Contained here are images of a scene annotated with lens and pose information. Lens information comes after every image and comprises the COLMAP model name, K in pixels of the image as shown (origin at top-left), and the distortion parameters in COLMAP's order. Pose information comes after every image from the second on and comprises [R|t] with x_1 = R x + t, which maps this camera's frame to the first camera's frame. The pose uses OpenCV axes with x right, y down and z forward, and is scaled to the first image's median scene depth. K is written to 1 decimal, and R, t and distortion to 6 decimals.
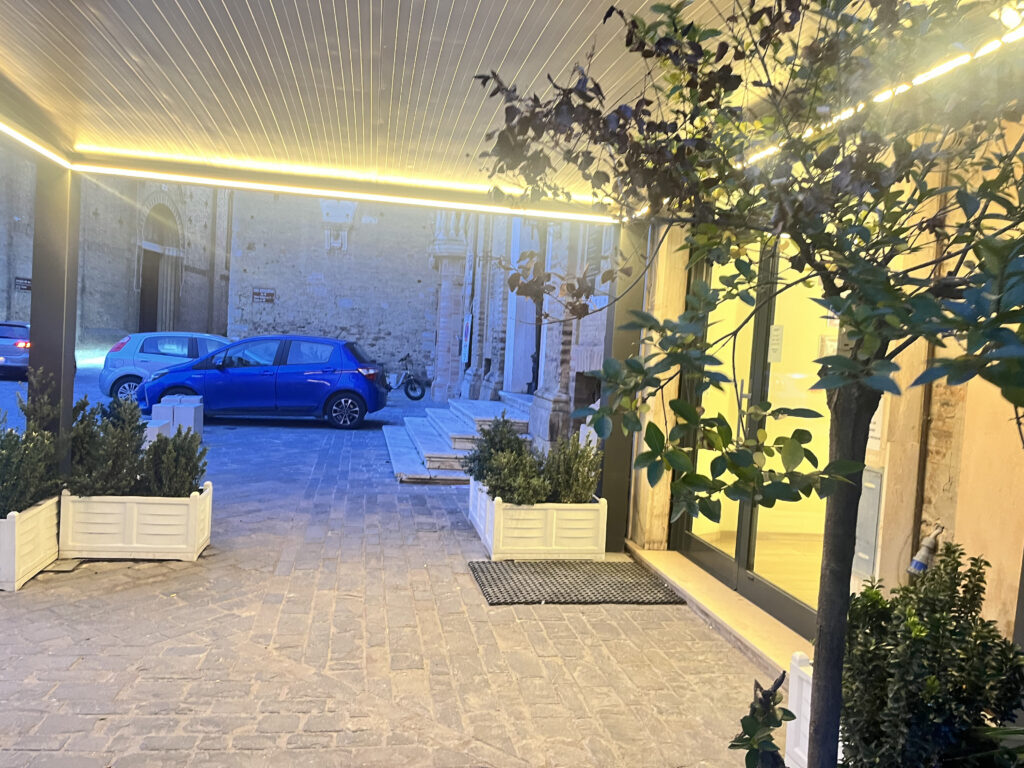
lens RADIAL K [[779.3, 0, 512.1], [0, 779.3, 385.1], [0, 0, 1]] dist [0.003428, 0.000436]
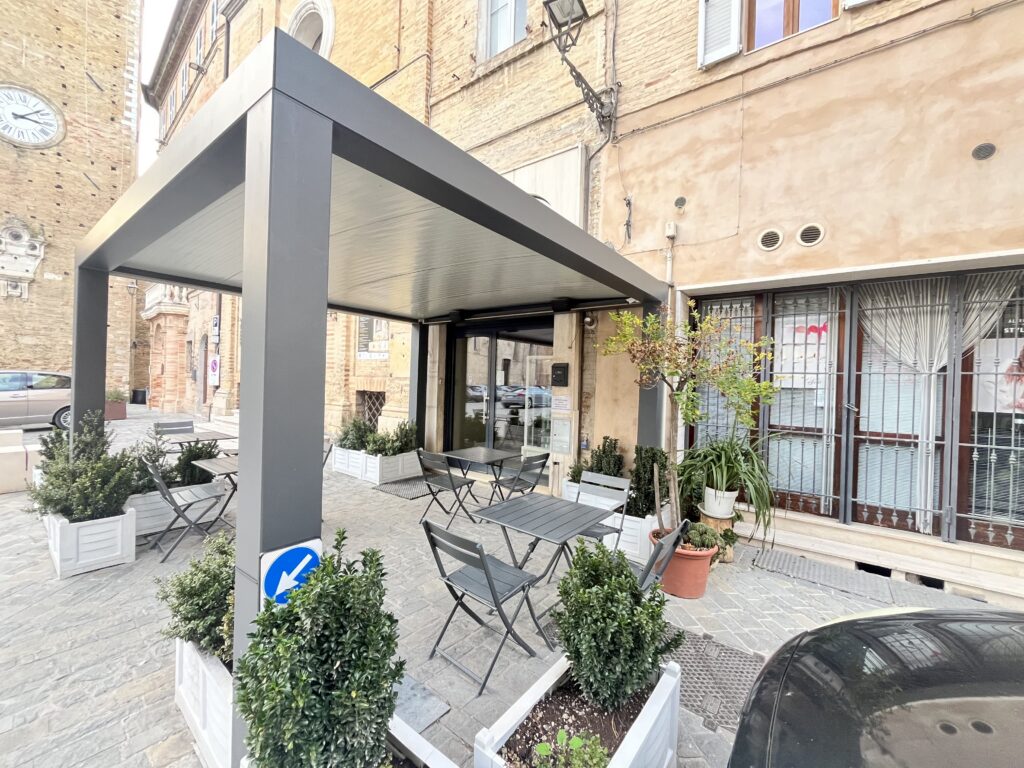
lens RADIAL K [[413.6, 0, 510.2], [0, 413.6, 383.0], [0, 0, 1]] dist [-0.002545, -0.000068]
pose [[0.743764, -0.042983, 0.667059, -0.315416], [0.047660, 0.998801, 0.011219, -0.026771], [-0.666741, 0.023447, 0.744921, -0.039664]]
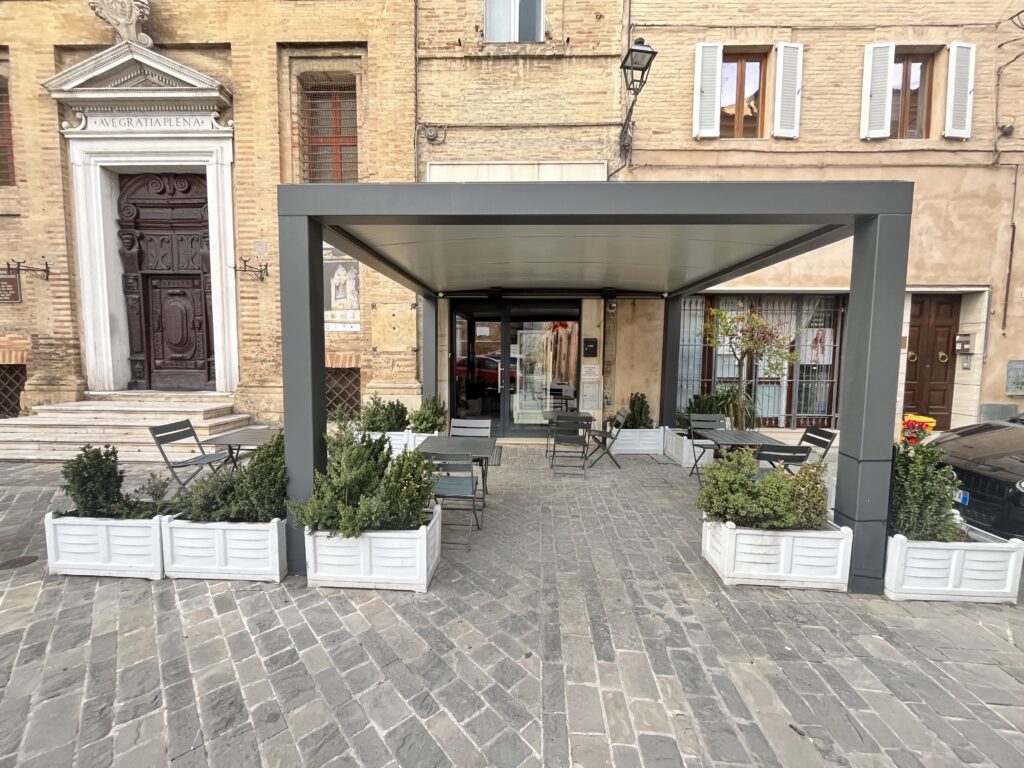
lens RADIAL K [[413.6, 0, 515.4], [0, 413.6, 381.3], [0, 0, 1]] dist [-0.002545, -0.000068]
pose [[0.222131, -0.129353, 0.966398, -0.655528], [0.049405, 0.991381, 0.121340, -0.069548], [-0.973764, 0.020792, 0.226607, 0.353460]]
